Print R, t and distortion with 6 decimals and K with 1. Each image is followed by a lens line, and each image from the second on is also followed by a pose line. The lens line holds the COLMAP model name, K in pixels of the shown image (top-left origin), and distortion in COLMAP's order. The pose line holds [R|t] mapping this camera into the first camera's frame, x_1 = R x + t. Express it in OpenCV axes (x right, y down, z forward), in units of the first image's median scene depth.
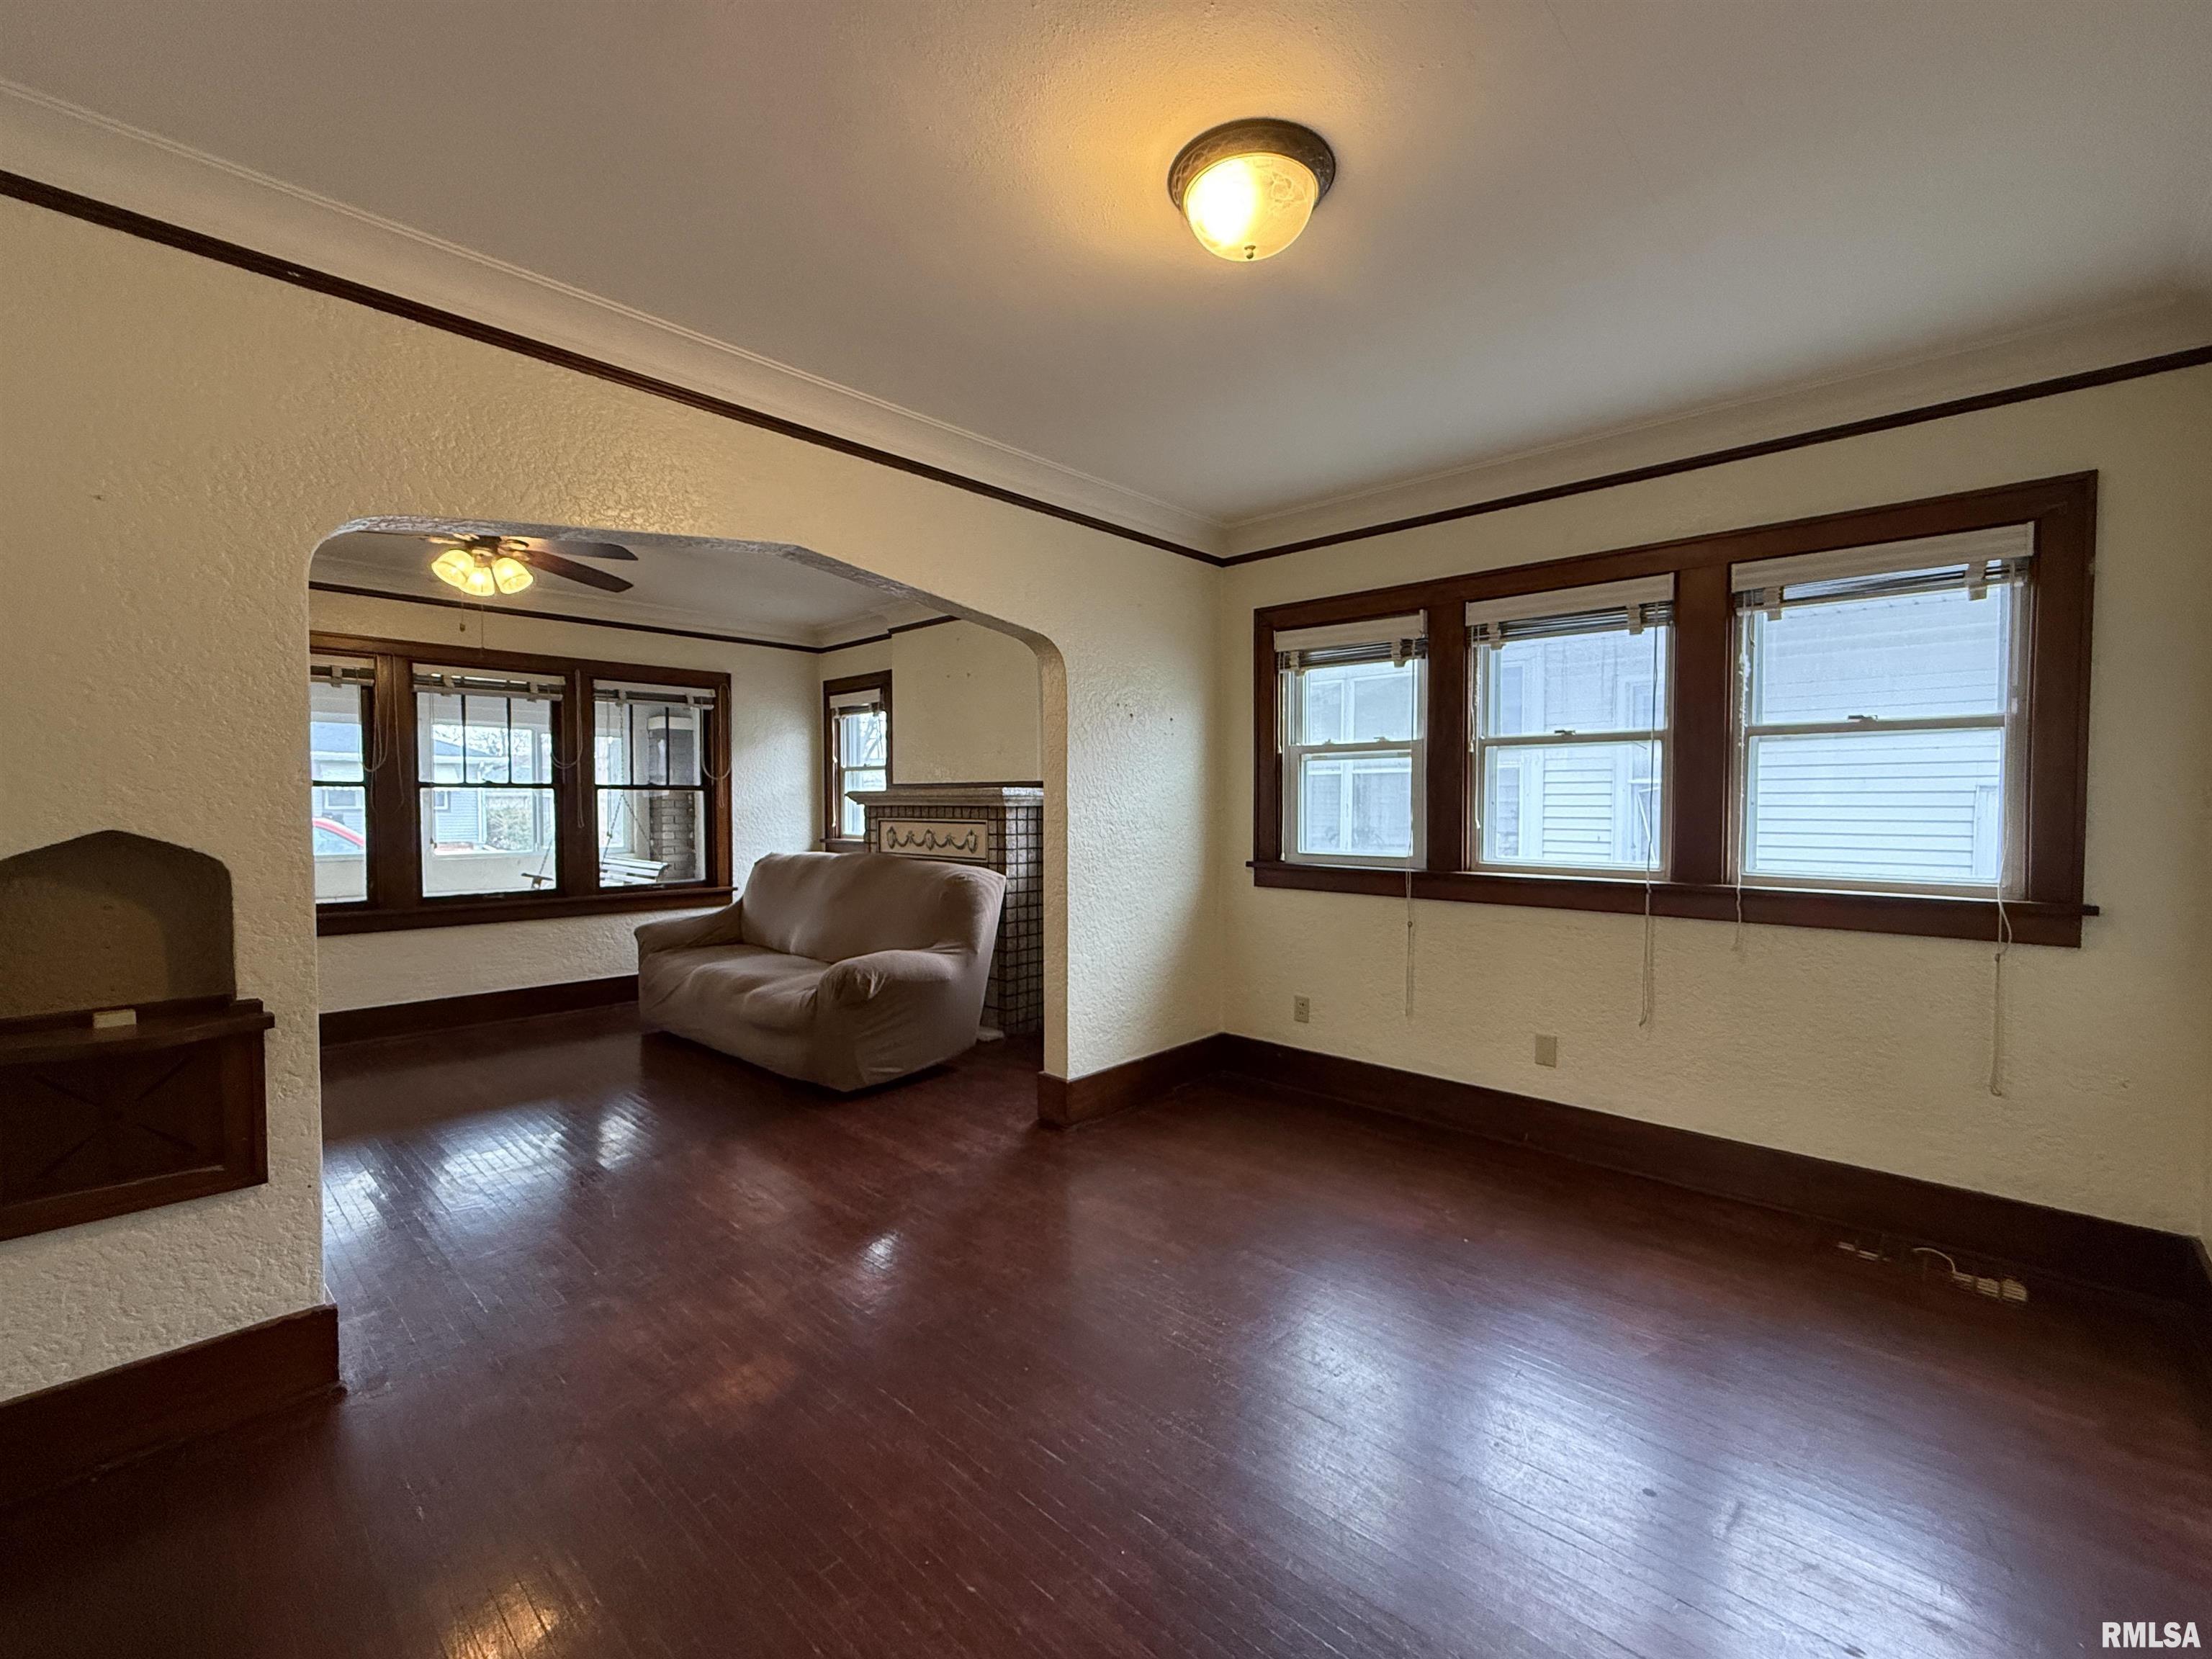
lens RADIAL K [[939.4, 0, 1100.8], [0, 939.4, 836.5], [0, 0, 1]] dist [-0.001176, 0.000331]
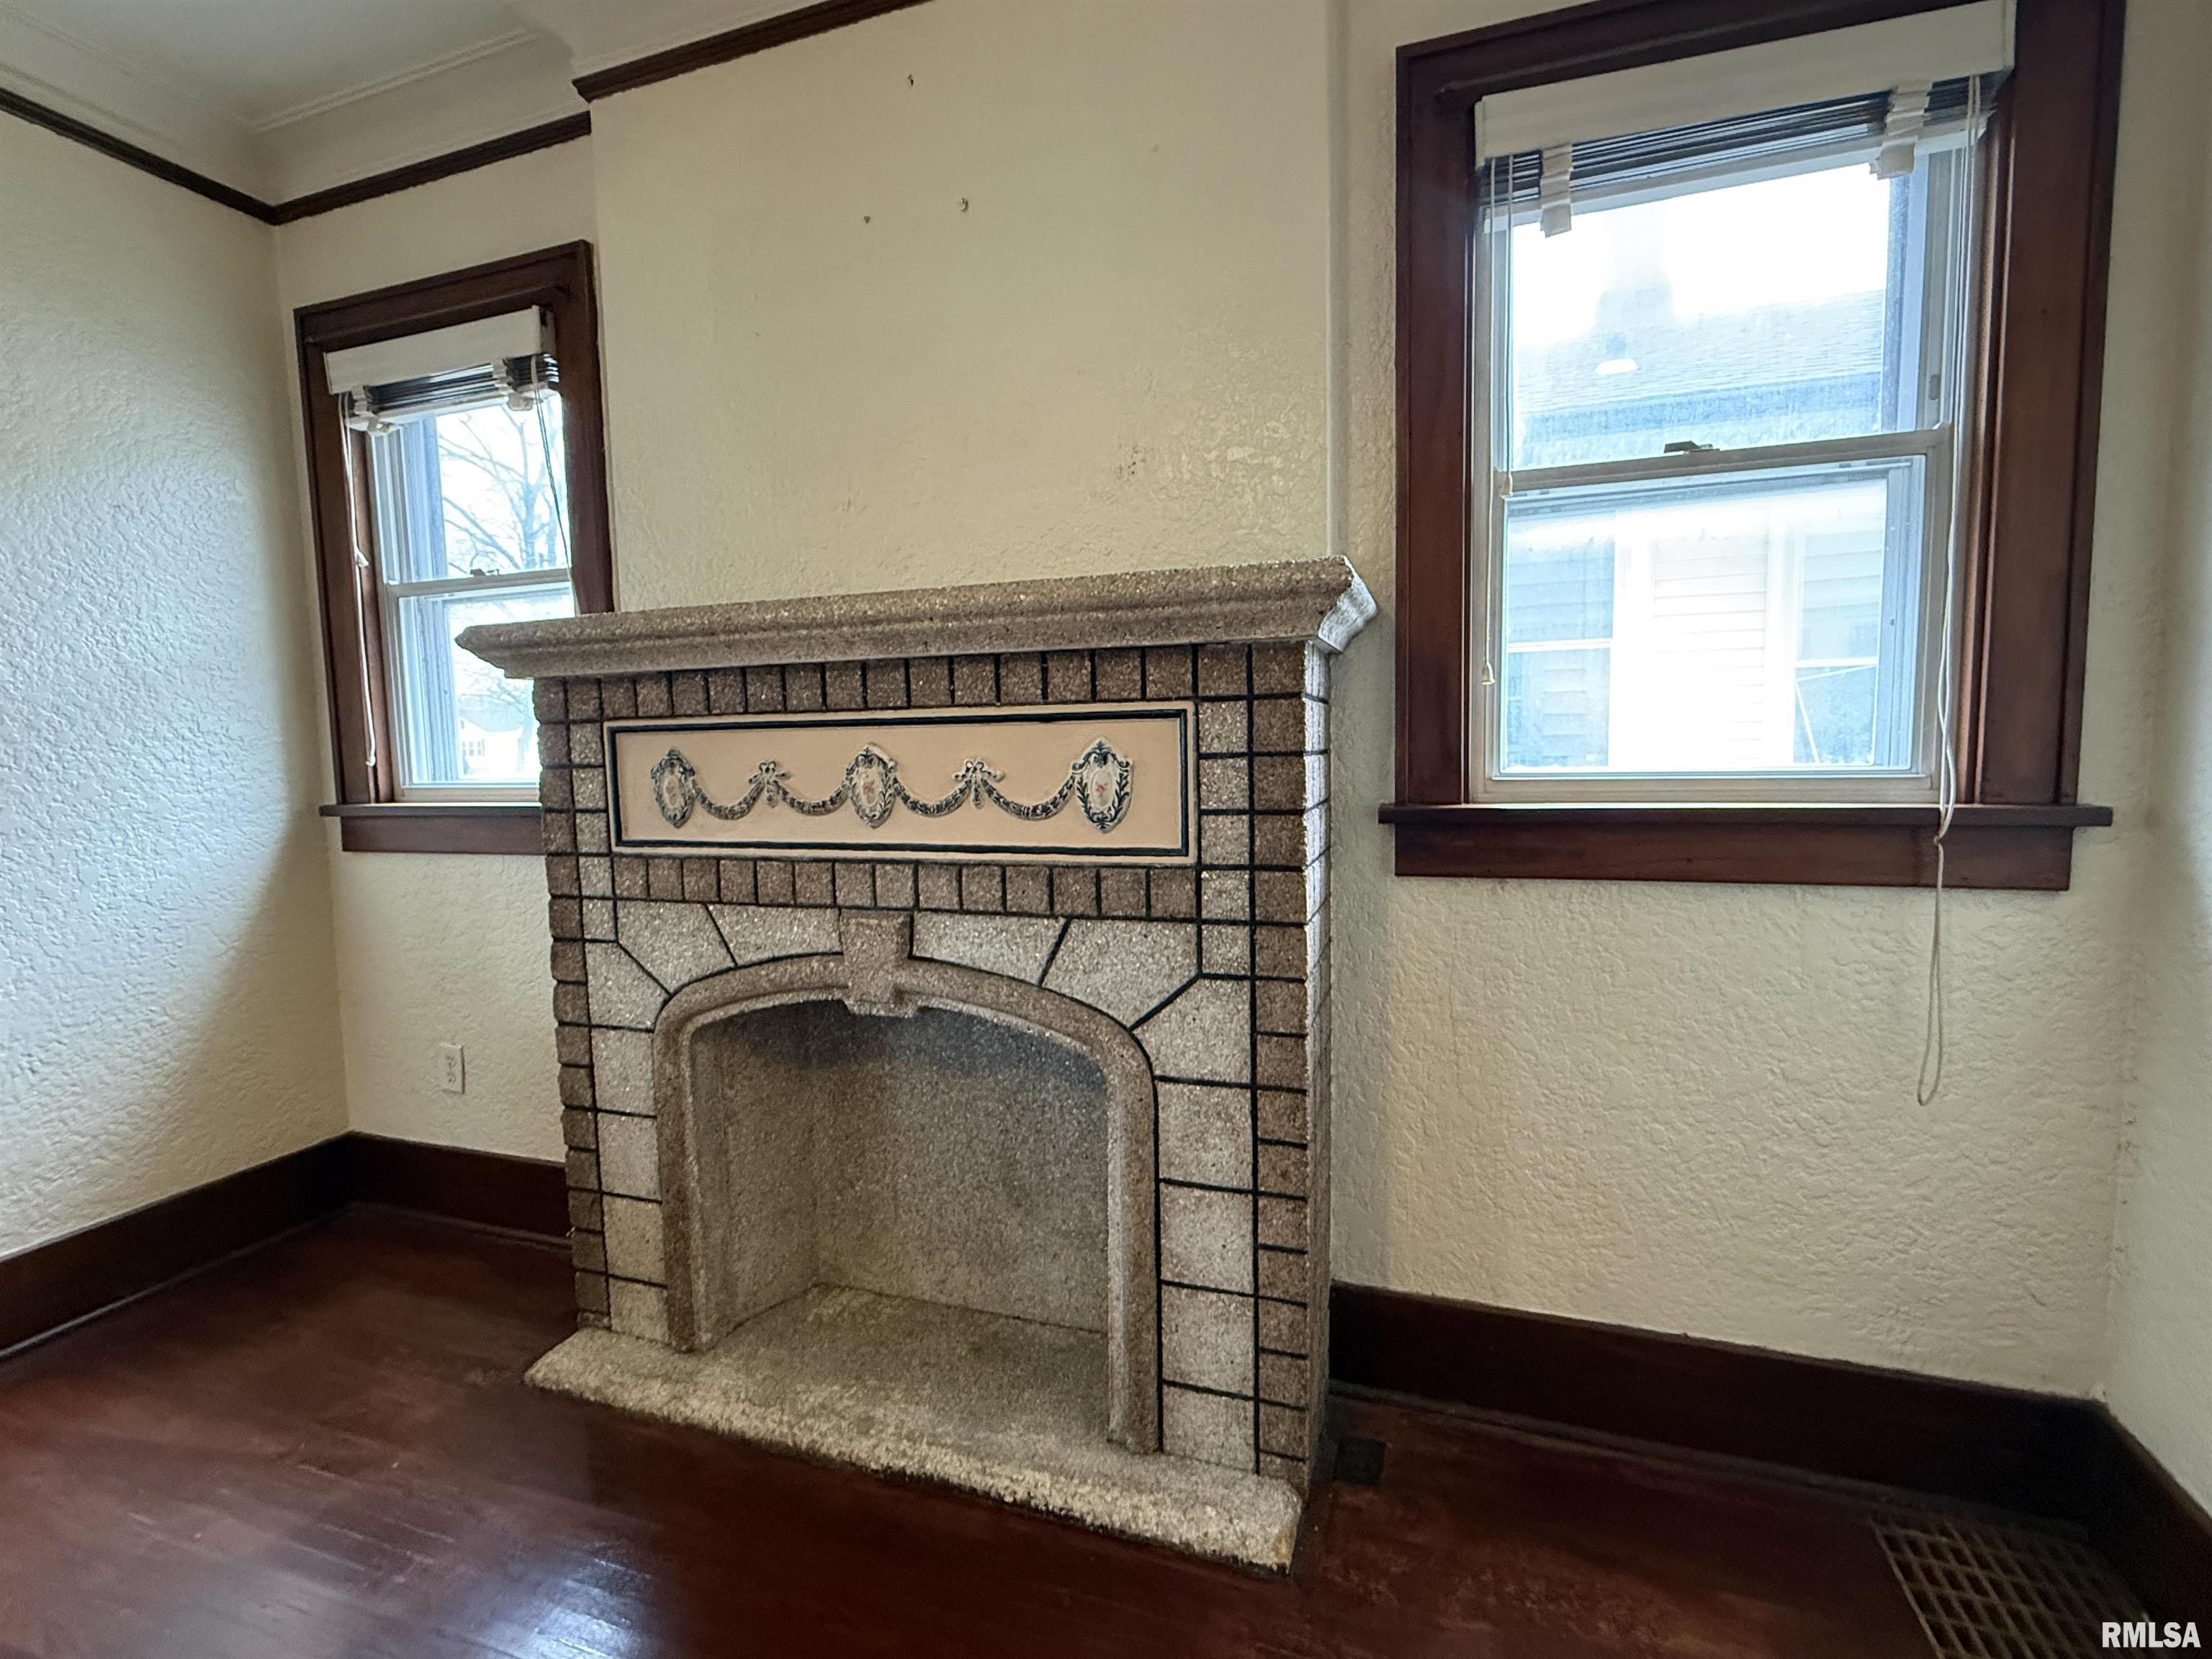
lens RADIAL K [[1023.4, 0, 1109.3], [0, 1023.4, 826.8], [0, 0, 1]] dist [0.001183, -0.001077]
pose [[0.913308, -0.053304, 0.403765, -0.214341], [0.035469, 0.998041, 0.051528, 0.001484], [-0.405721, -0.032739, 0.913410, 0.627242]]
